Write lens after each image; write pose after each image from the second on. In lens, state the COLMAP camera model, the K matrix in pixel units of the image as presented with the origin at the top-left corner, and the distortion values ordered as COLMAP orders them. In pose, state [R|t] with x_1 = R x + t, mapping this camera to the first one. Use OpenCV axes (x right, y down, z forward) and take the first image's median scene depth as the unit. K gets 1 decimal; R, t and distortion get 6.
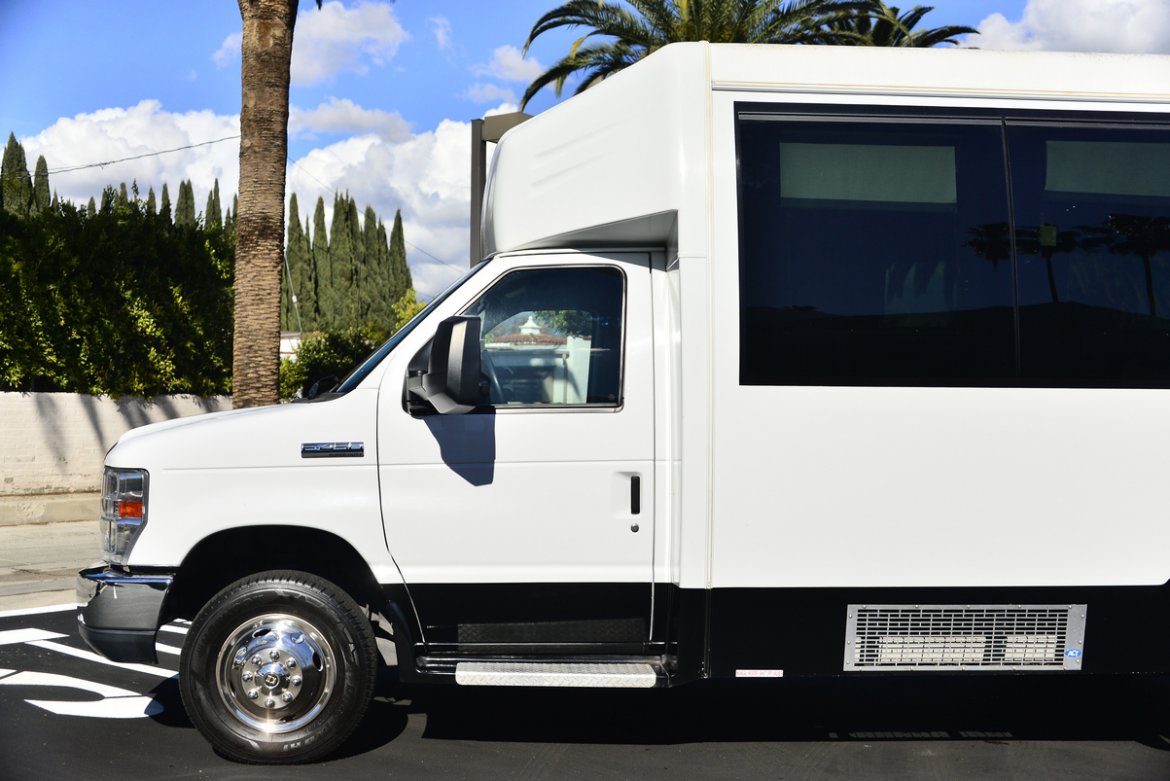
lens RADIAL K [[1323.9, 0, 585.0], [0, 1323.9, 390.5], [0, 0, 1]] dist [-0.006080, -0.034027]
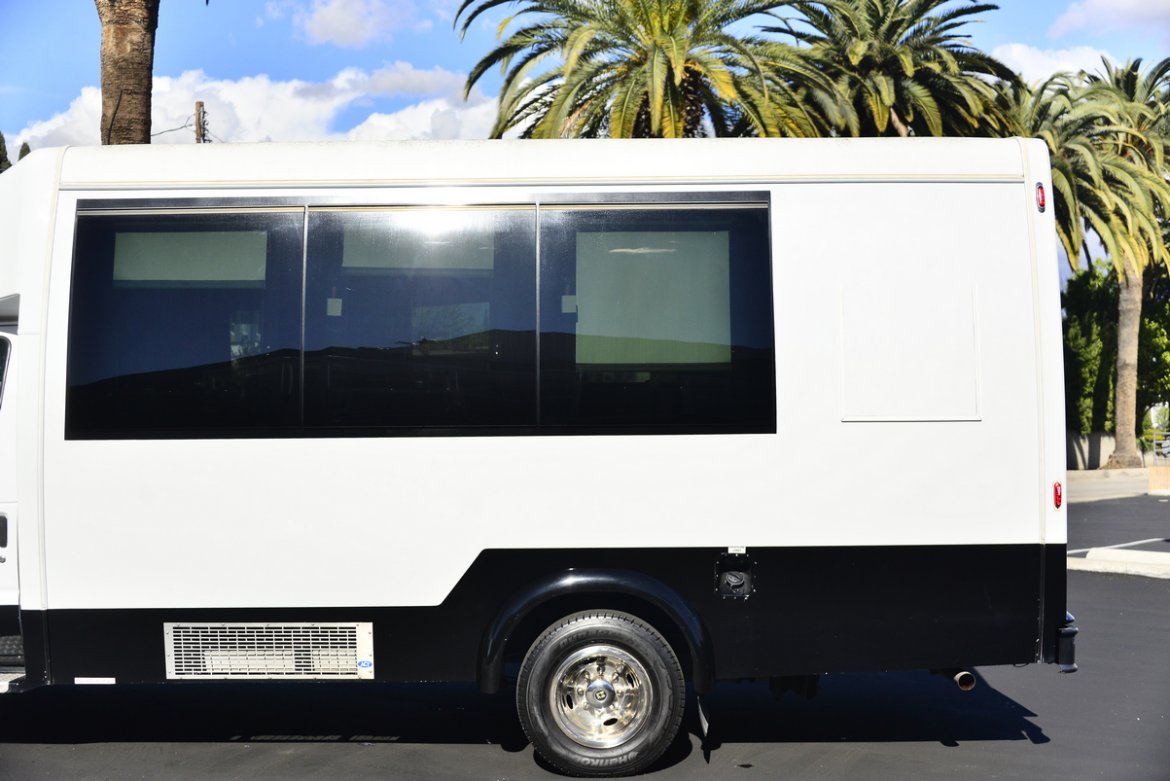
lens RADIAL K [[1525.7, 0, 585.0], [0, 1525.7, 390.5], [0, 0, 1]] dist [-0.022843, 0.074621]
pose [[0.997289, -0.015601, -0.071907, 0.170770], [0.015826, 0.999872, 0.002554, -0.011206], [0.071857, -0.003685, 0.997408, -0.084877]]
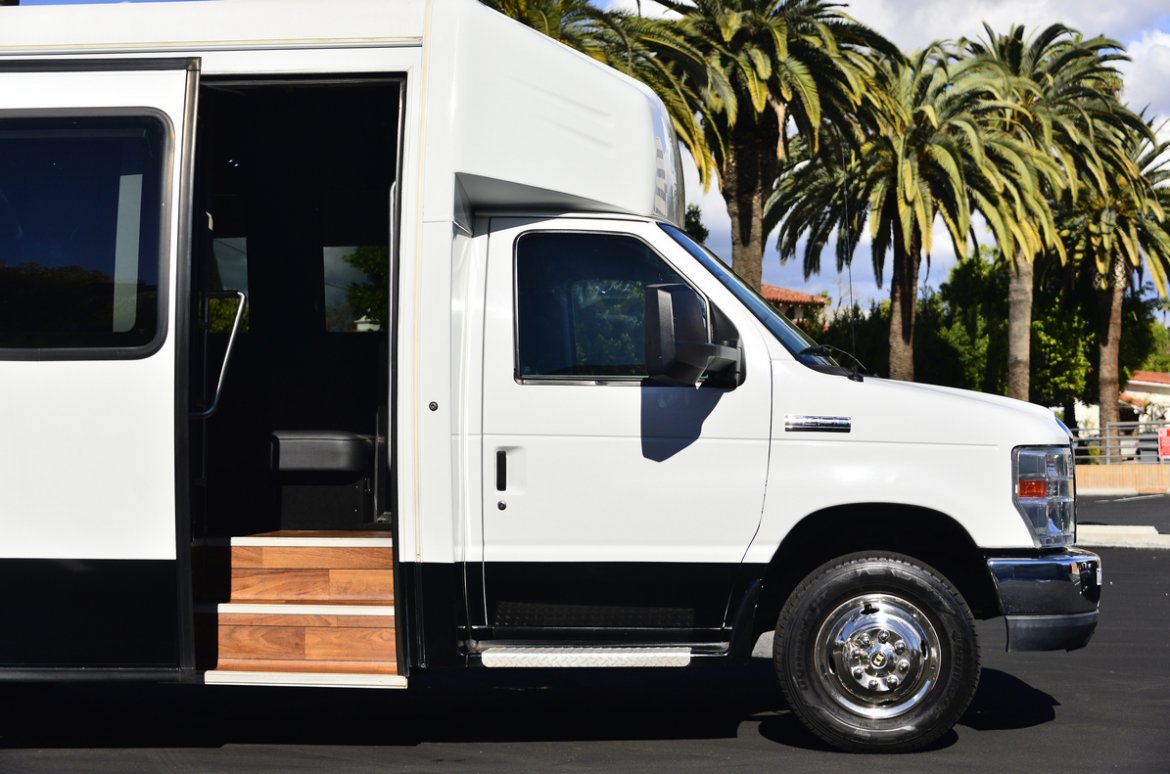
lens RADIAL K [[1894.3, 0, 585.0], [0, 1894.3, 387.0], [0, 0, 1]] dist [-0.035972, -0.058365]
pose [[0.998297, -0.033830, 0.047522, 0.099236], [0.034223, 0.999386, -0.007482, 0.003600], [-0.047240, 0.009096, 0.998842, -0.306356]]
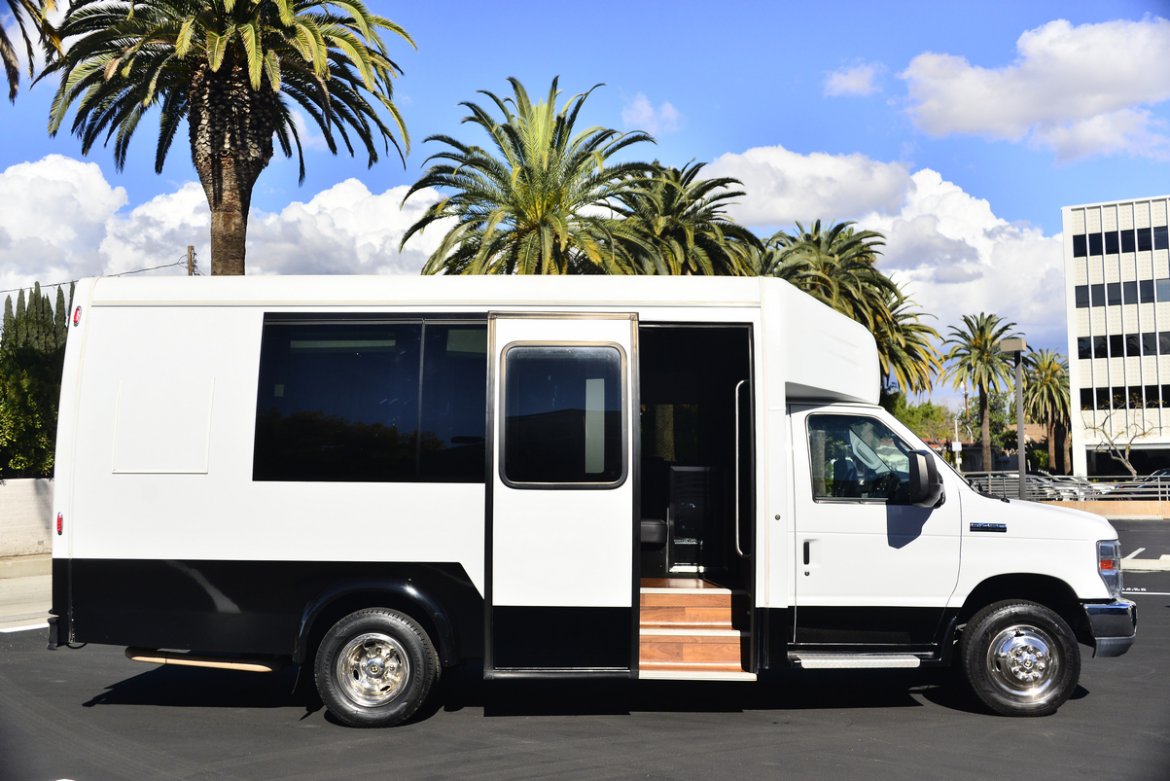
lens RADIAL K [[1213.7, 0, 590.1], [0, 1213.7, 391.9], [0, 0, 1]] dist [-0.013577, 0.015168]
pose [[0.992122, -0.019761, 0.123708, -0.020129], [0.025117, 0.998807, -0.041888, -0.022007], [-0.122733, 0.044666, 0.991434, -0.335935]]
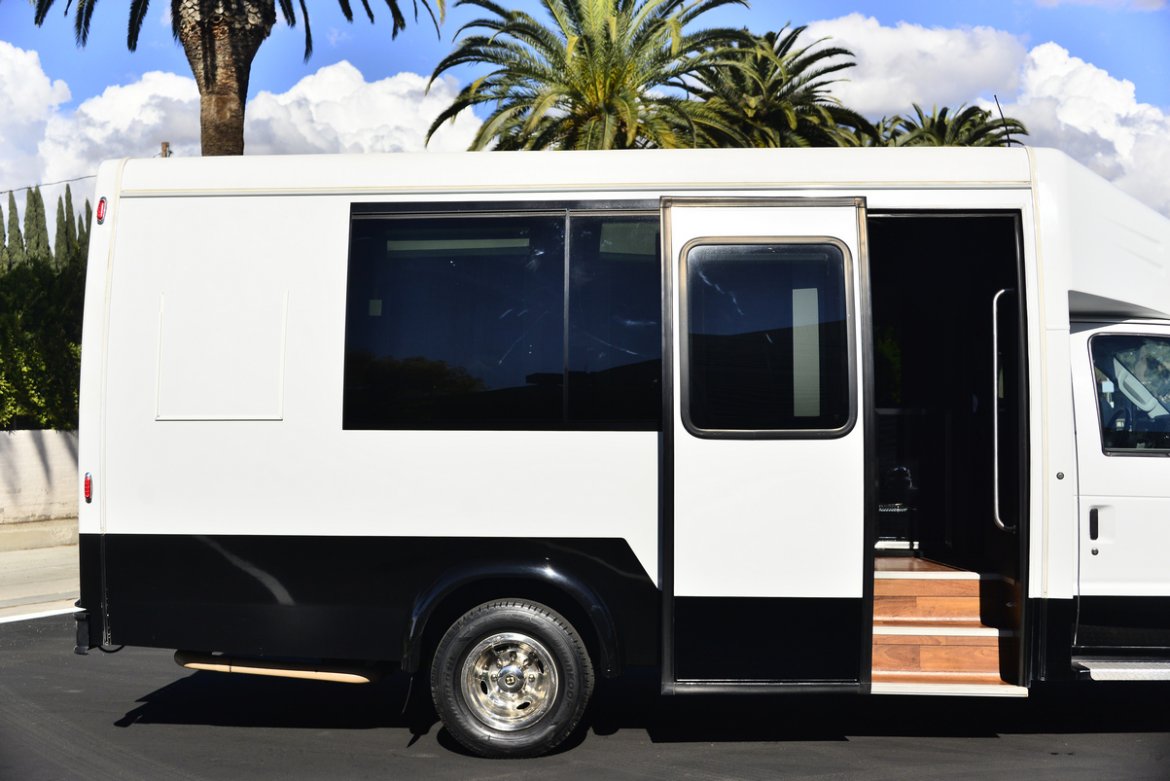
lens RADIAL K [[1487.1, 0, 576.5], [0, 1487.1, 394.2], [0, 0, 1]] dist [-0.014707, 0.015895]
pose [[0.995937, -0.031154, 0.084493, -0.055164], [0.030891, 0.999513, 0.004418, -0.020773], [-0.084589, -0.001790, 0.996414, -0.292744]]
